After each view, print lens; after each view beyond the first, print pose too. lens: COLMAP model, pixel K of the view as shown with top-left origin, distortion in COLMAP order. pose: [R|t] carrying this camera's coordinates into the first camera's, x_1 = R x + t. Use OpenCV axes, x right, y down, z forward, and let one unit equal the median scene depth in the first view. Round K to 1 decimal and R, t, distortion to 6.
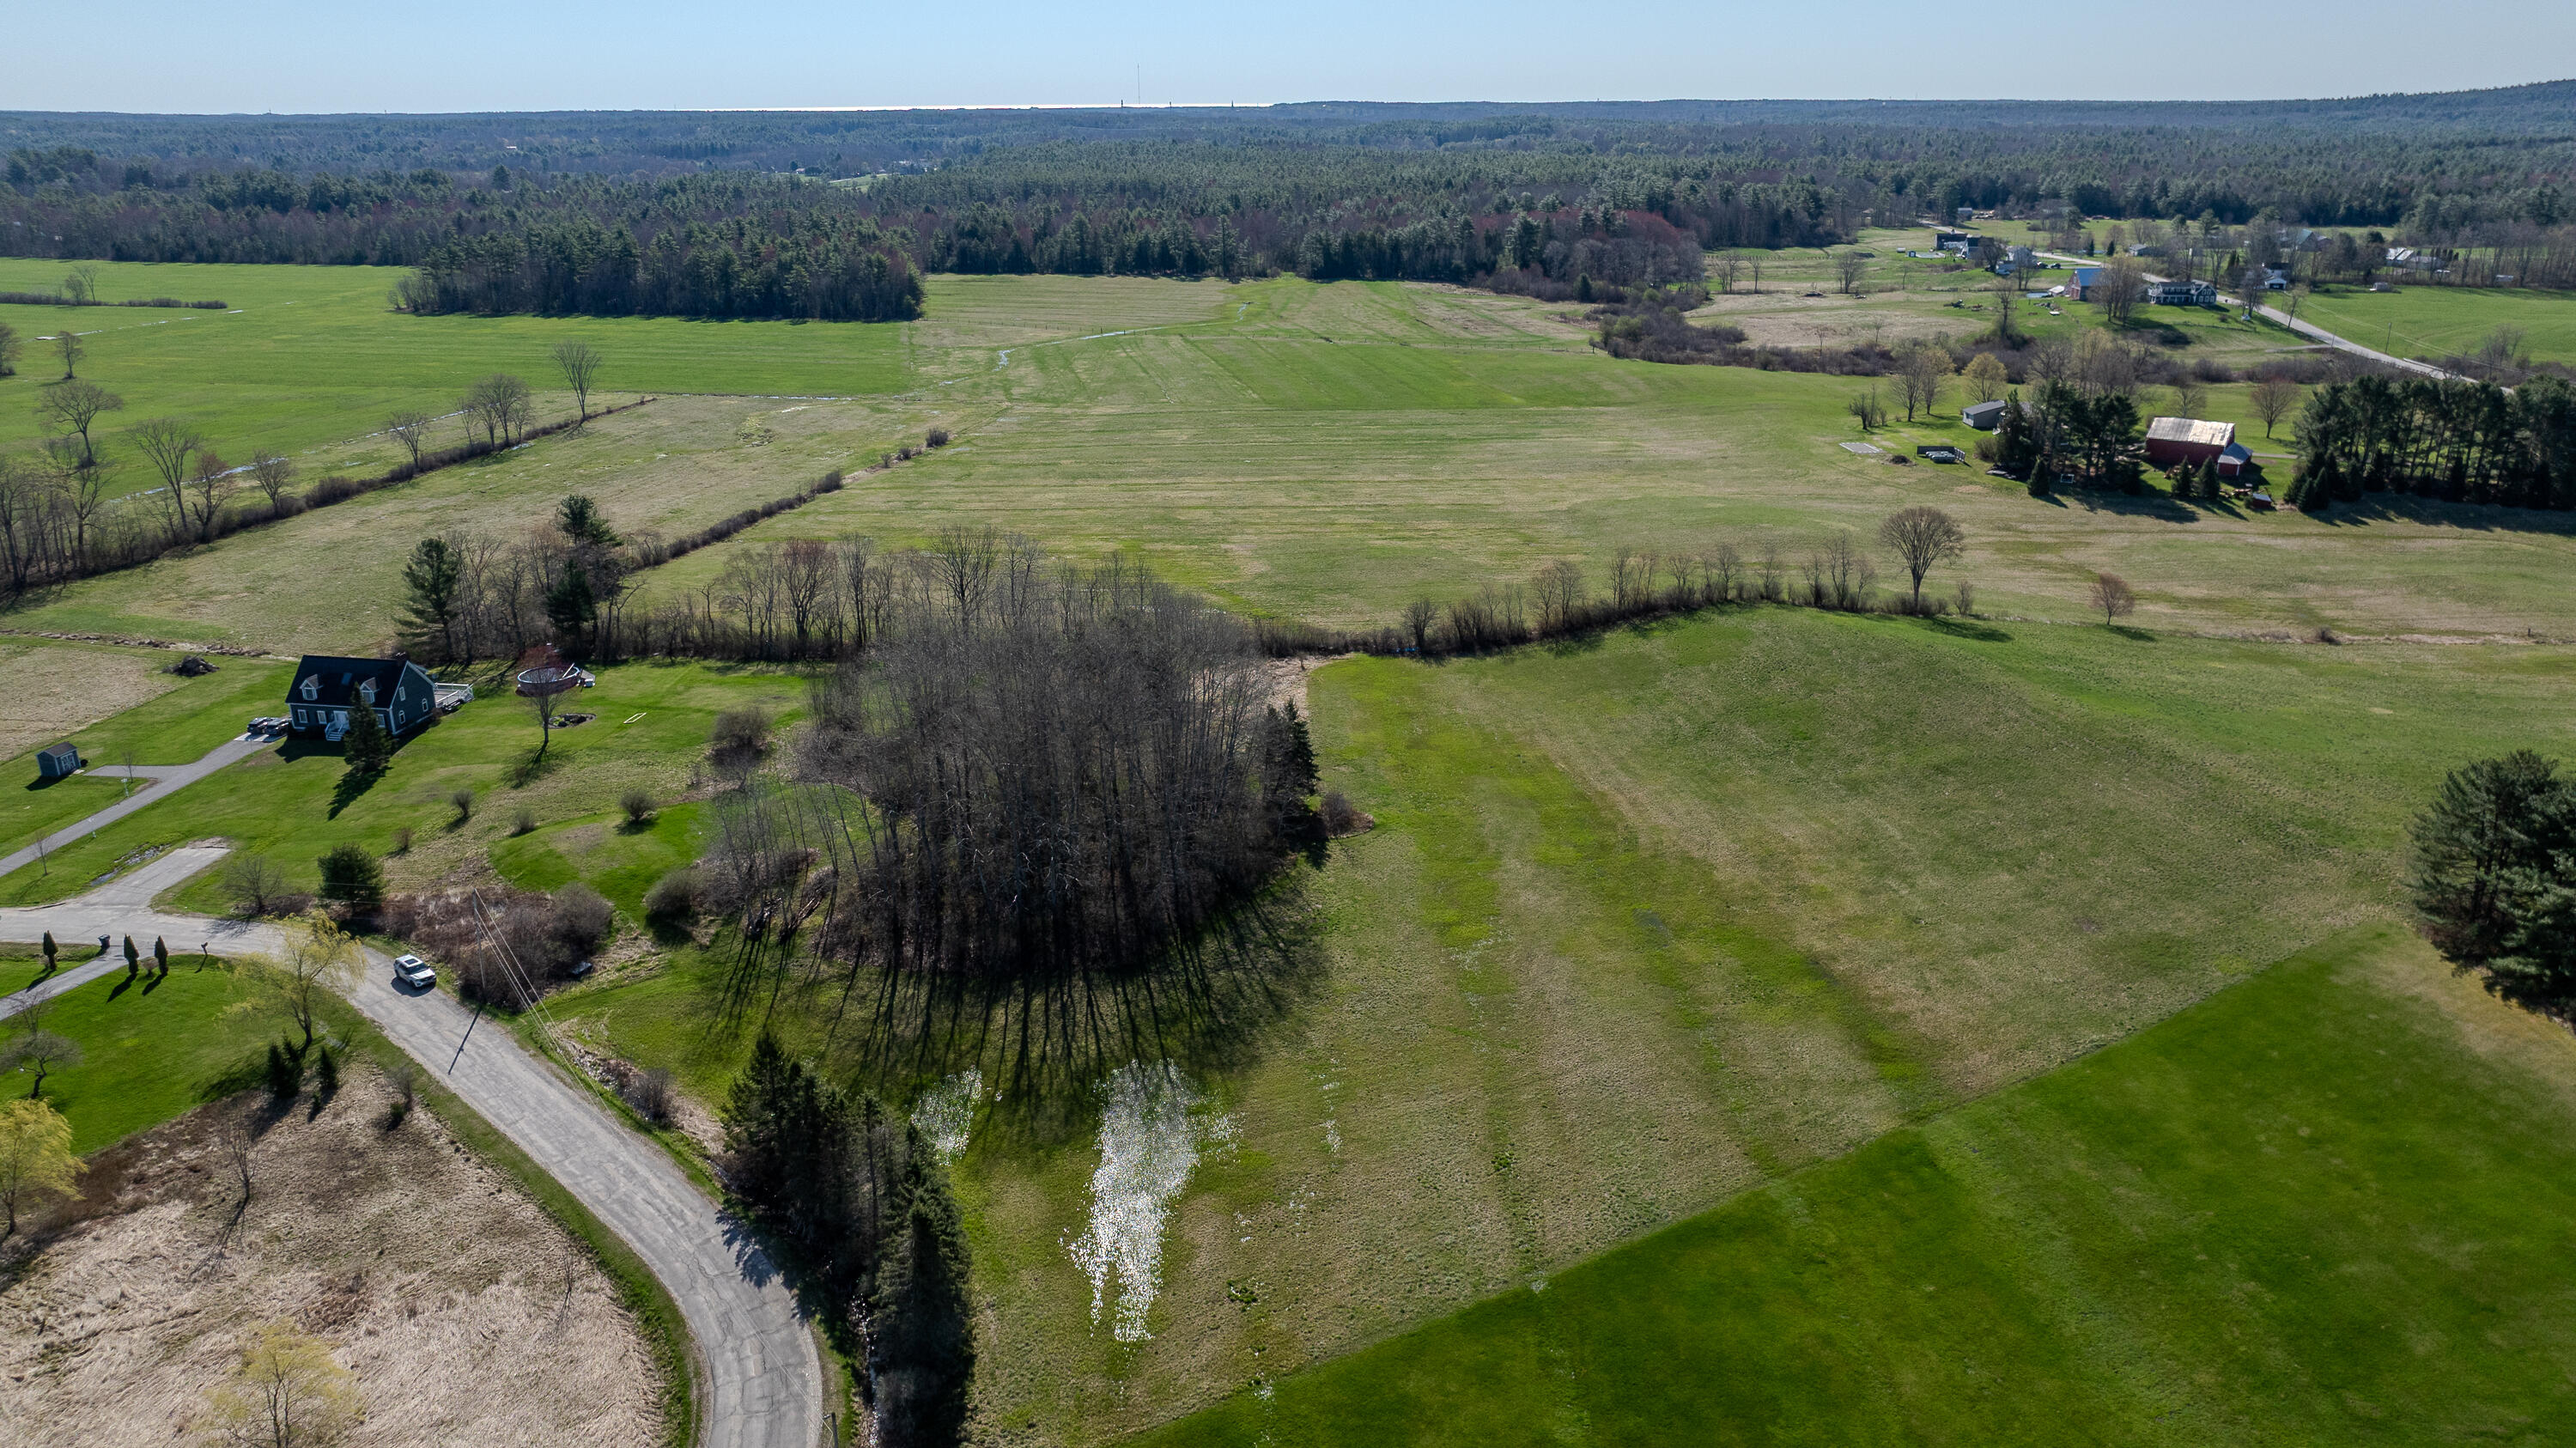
lens RADIAL K [[1824.5, 0, 1290.9], [0, 1824.5, 683.4], [0, 0, 1]] dist [-0.034815, 0.033902]
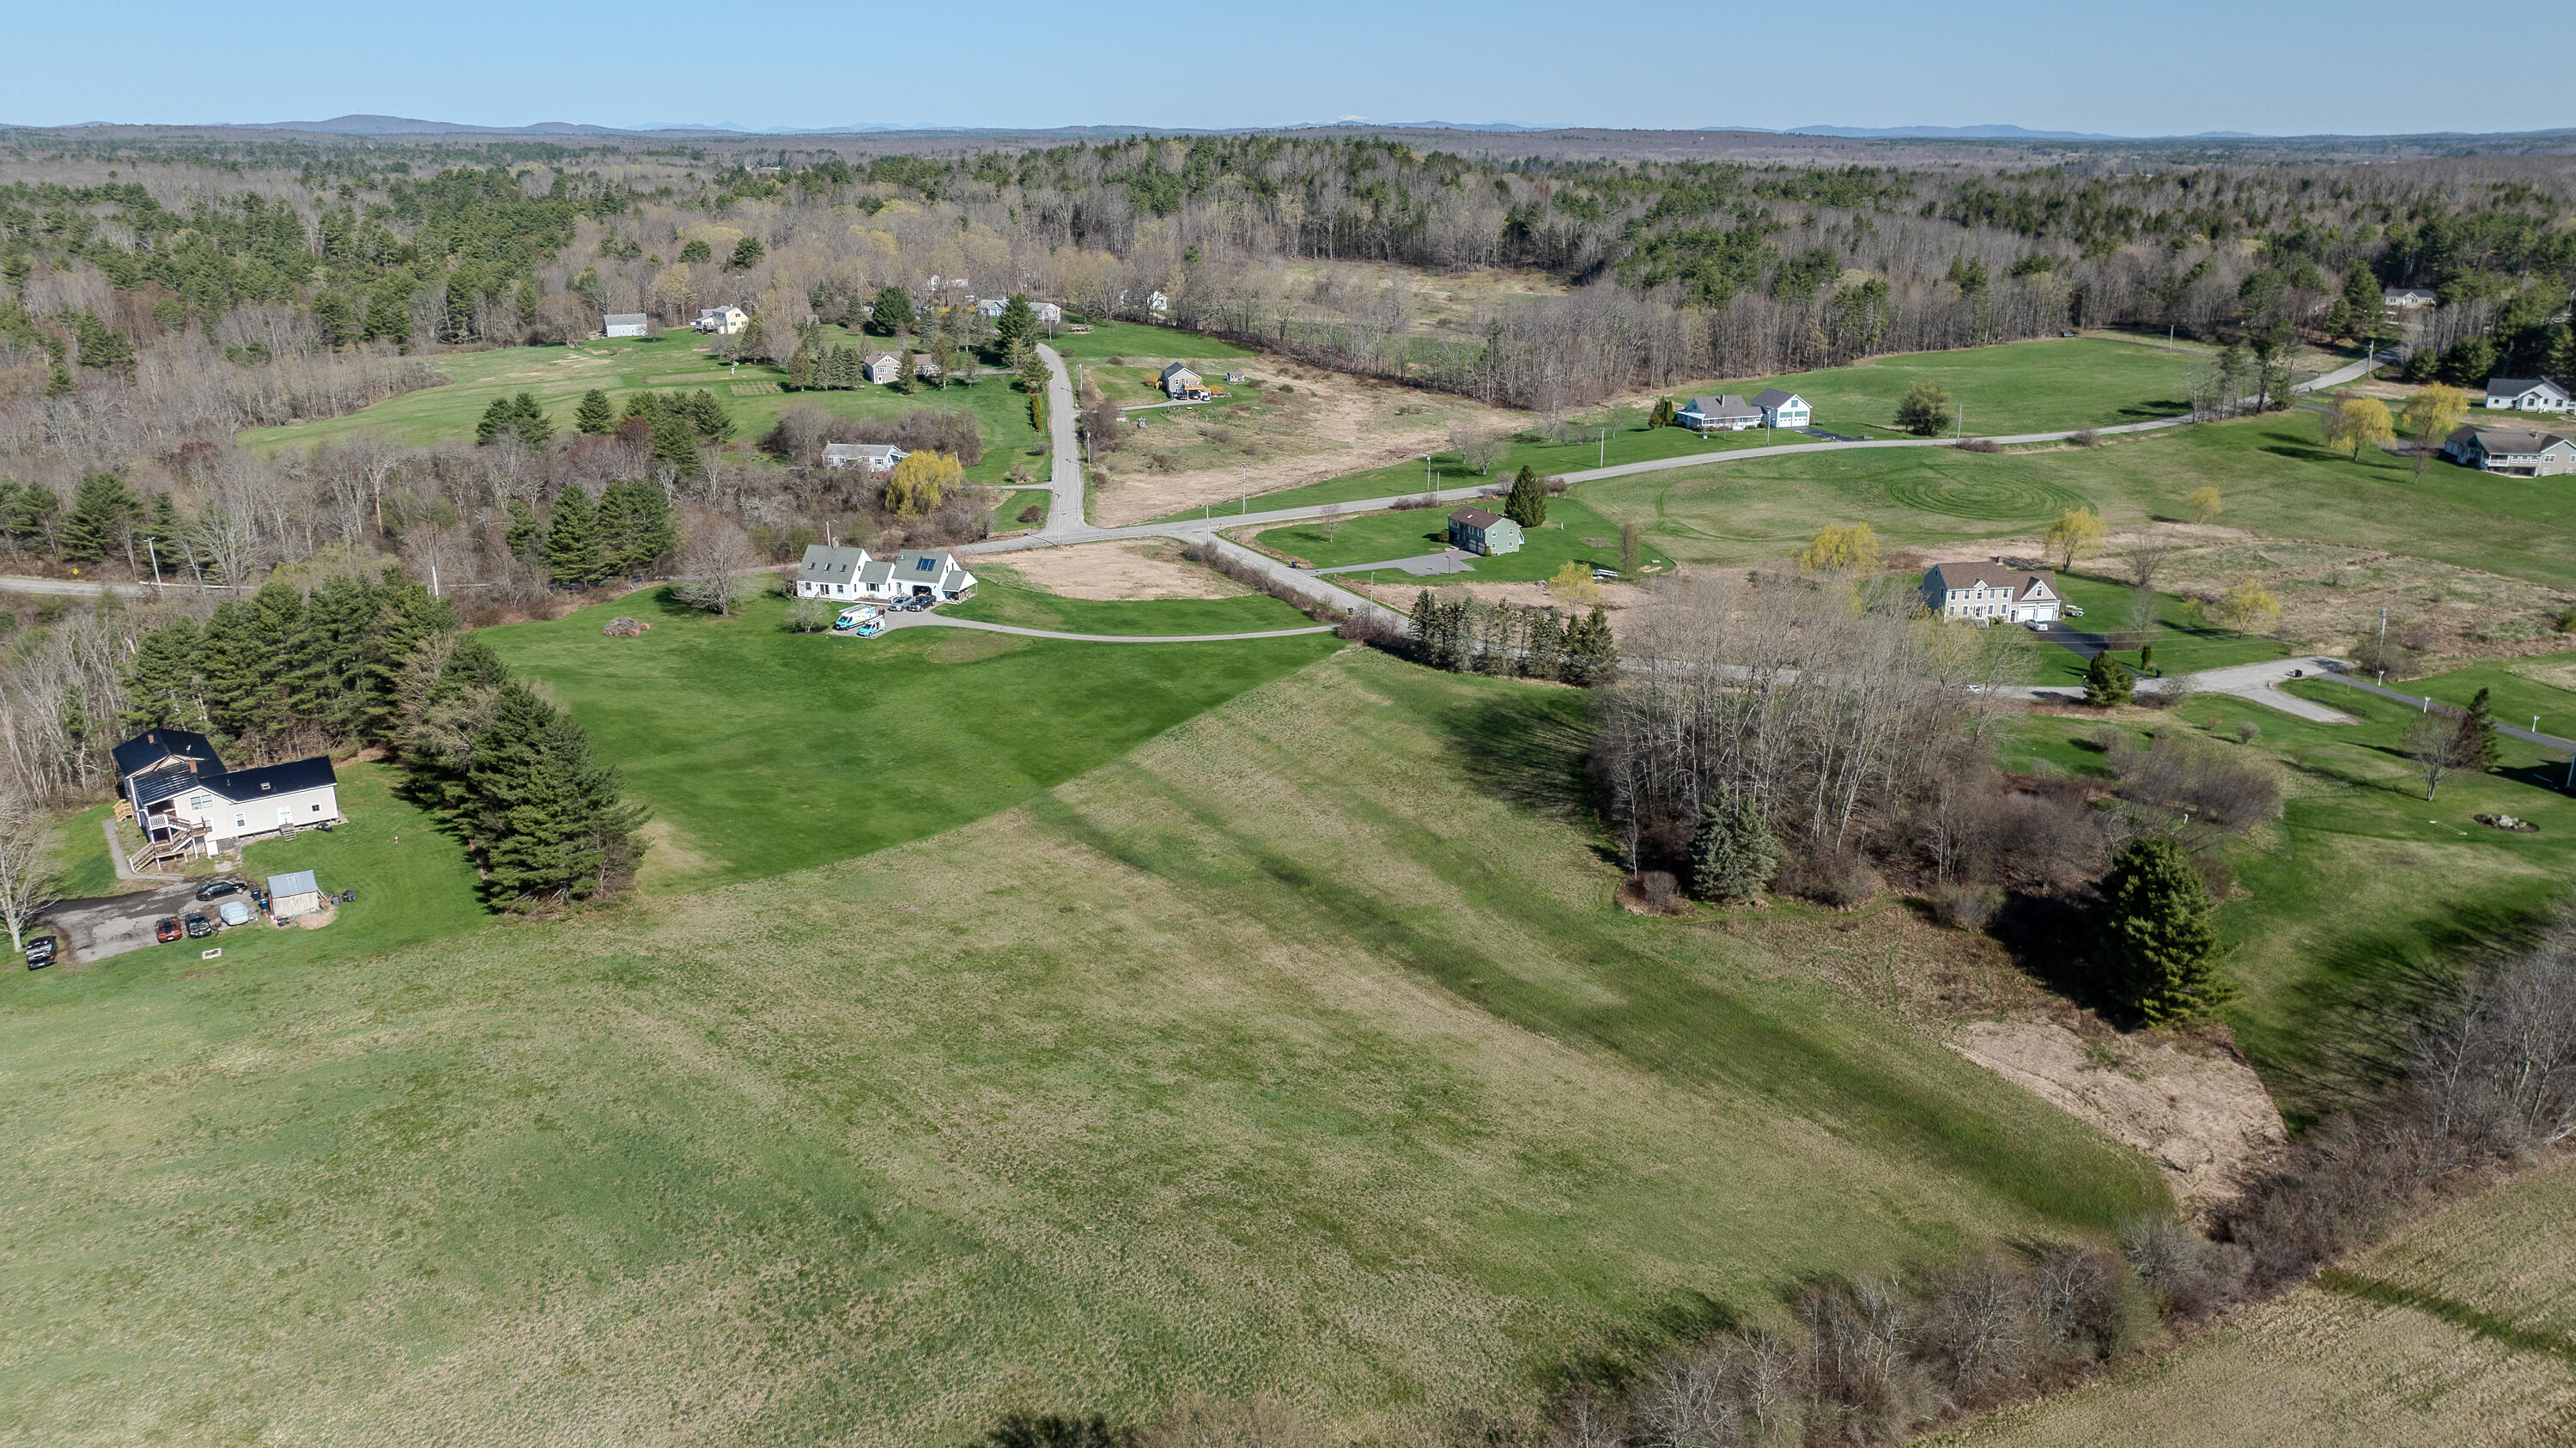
lens RADIAL K [[1804.6, 0, 1290.9], [0, 1804.6, 729.9], [0, 0, 1]] dist [-0.022267, 0.000806]
pose [[-0.879805, 0.156242, -0.448922, 0.317609], [-0.137365, 0.820567, 0.554799, -0.259907], [0.455053, 0.549781, -0.700477, 0.808596]]
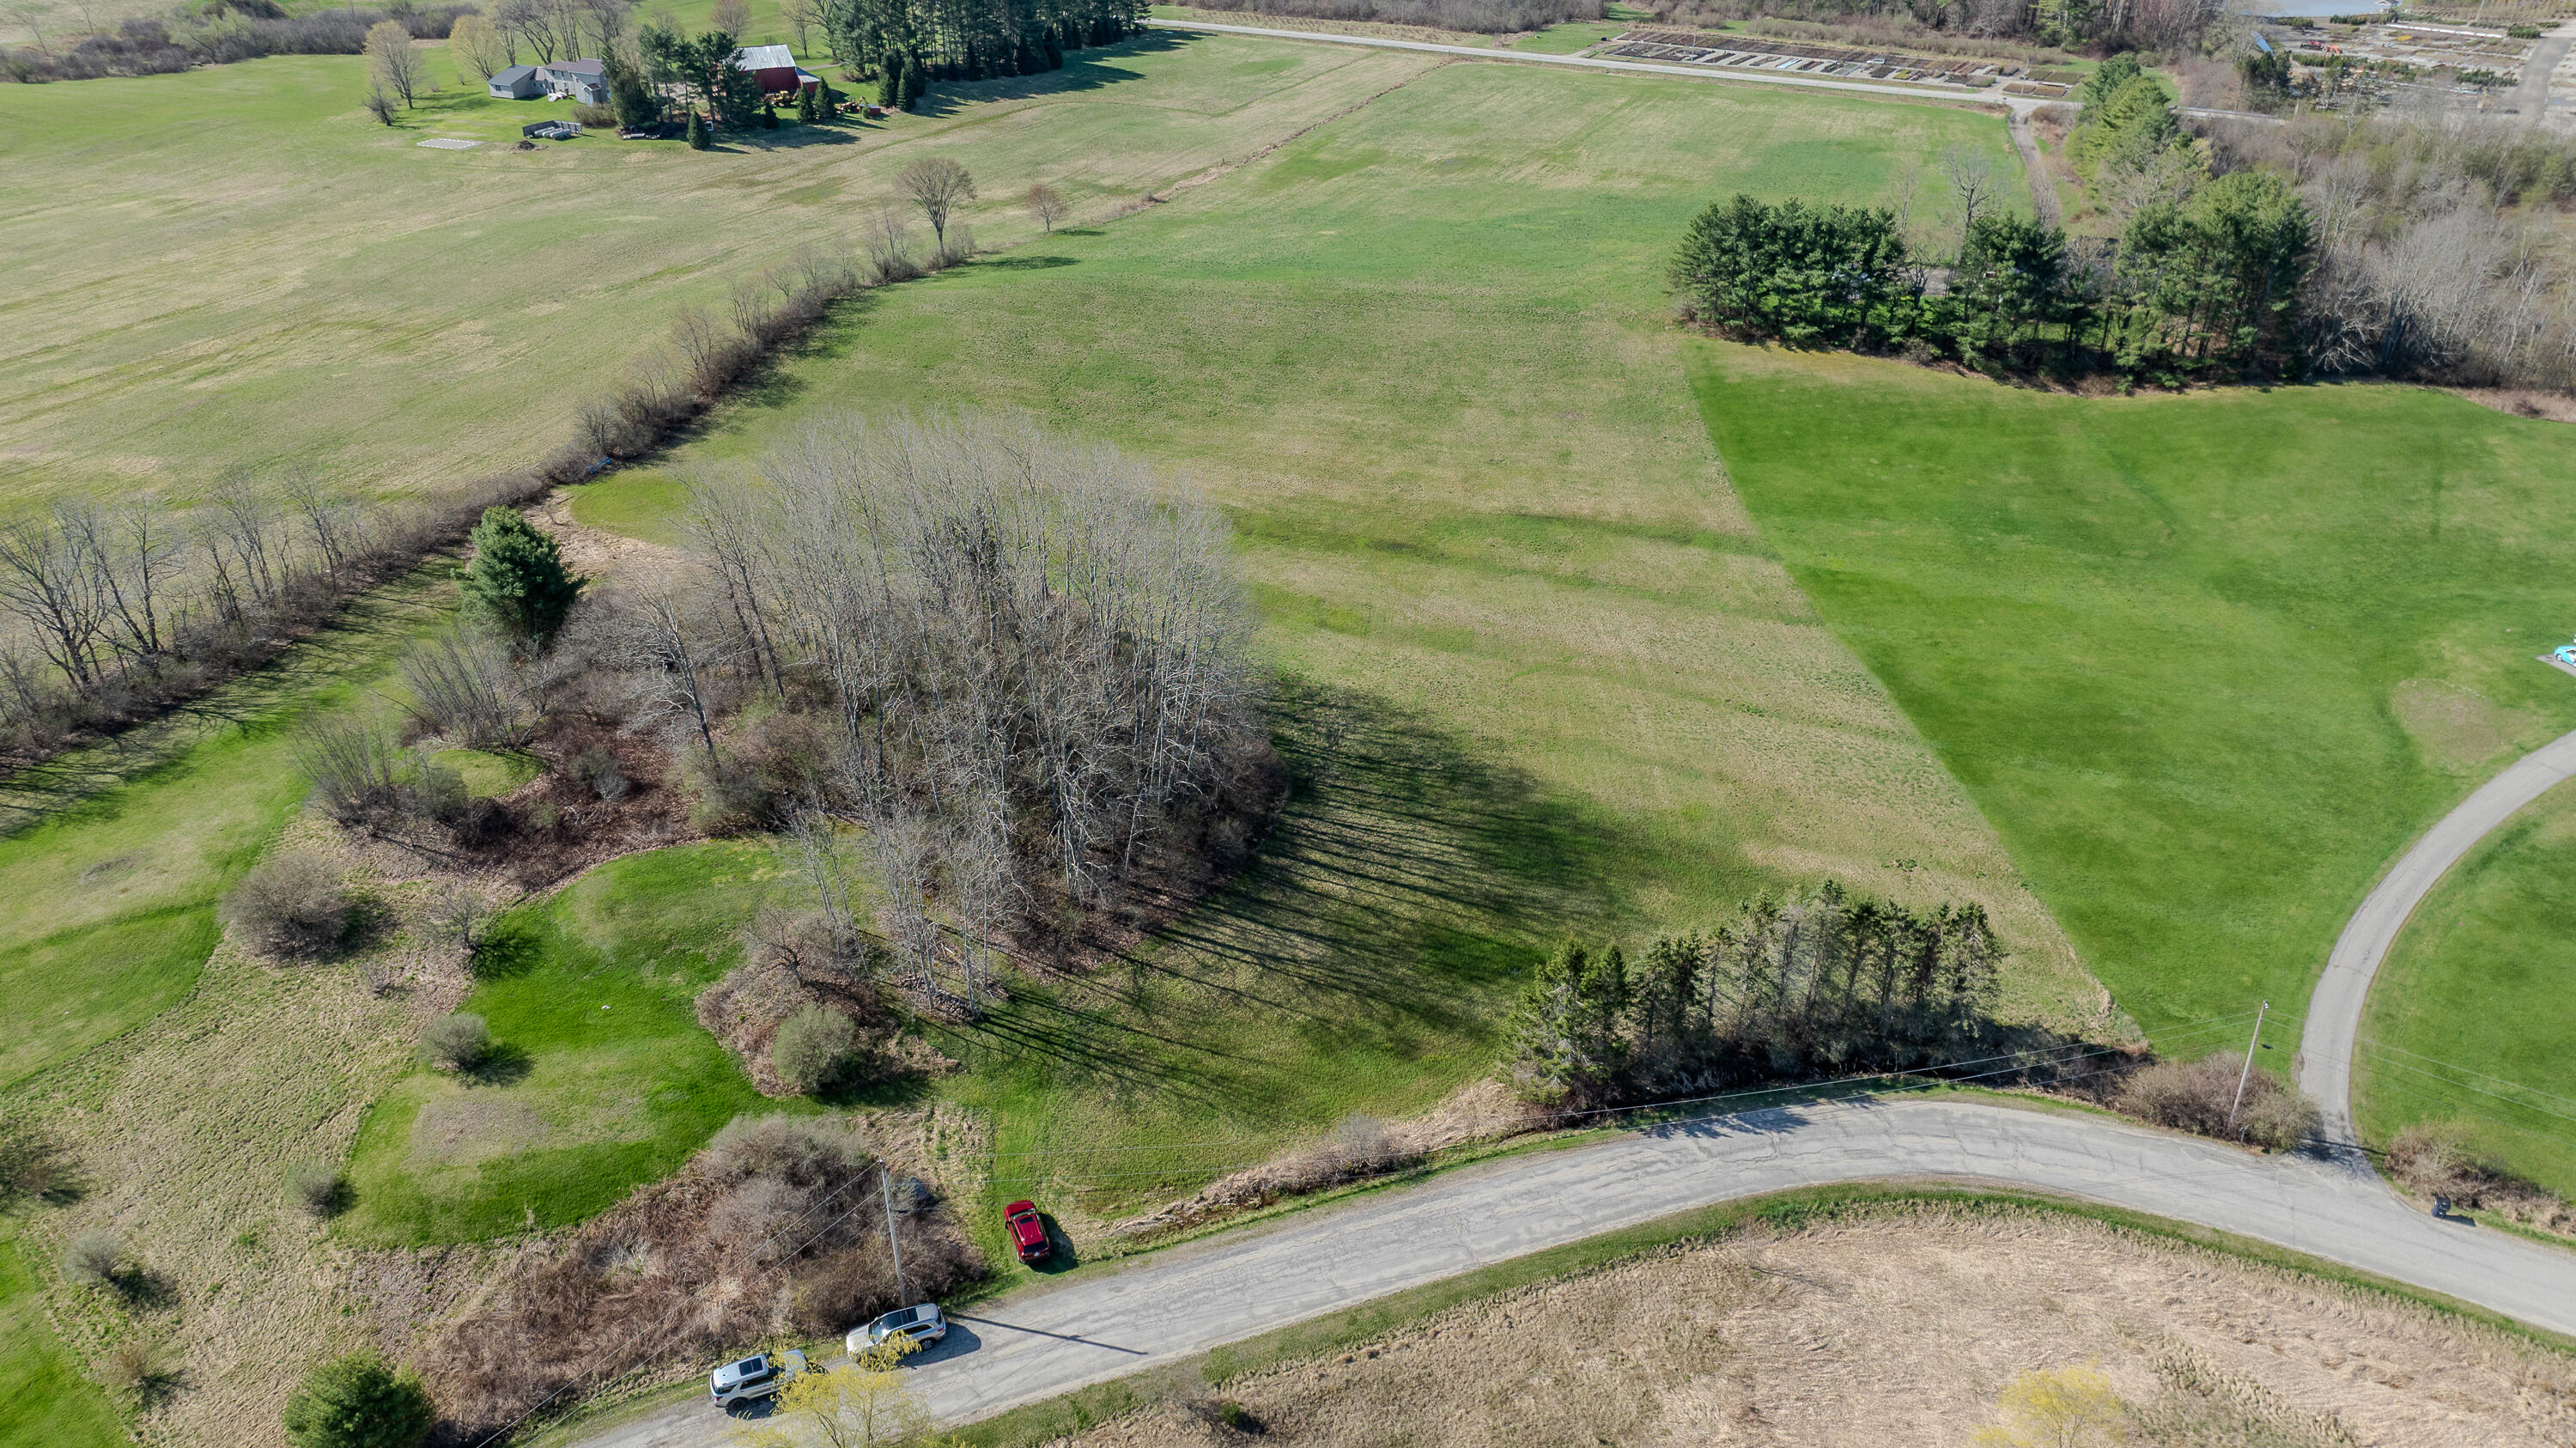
lens RADIAL K [[1804.6, 0, 1290.9], [0, 1804.6, 729.9], [0, 0, 1]] dist [-0.022267, 0.000806]
pose [[0.431124, -0.446415, 0.784121, -0.337913], [0.271294, 0.892954, 0.359212, -0.081849], [-0.860541, 0.057862, 0.506083, 0.242412]]
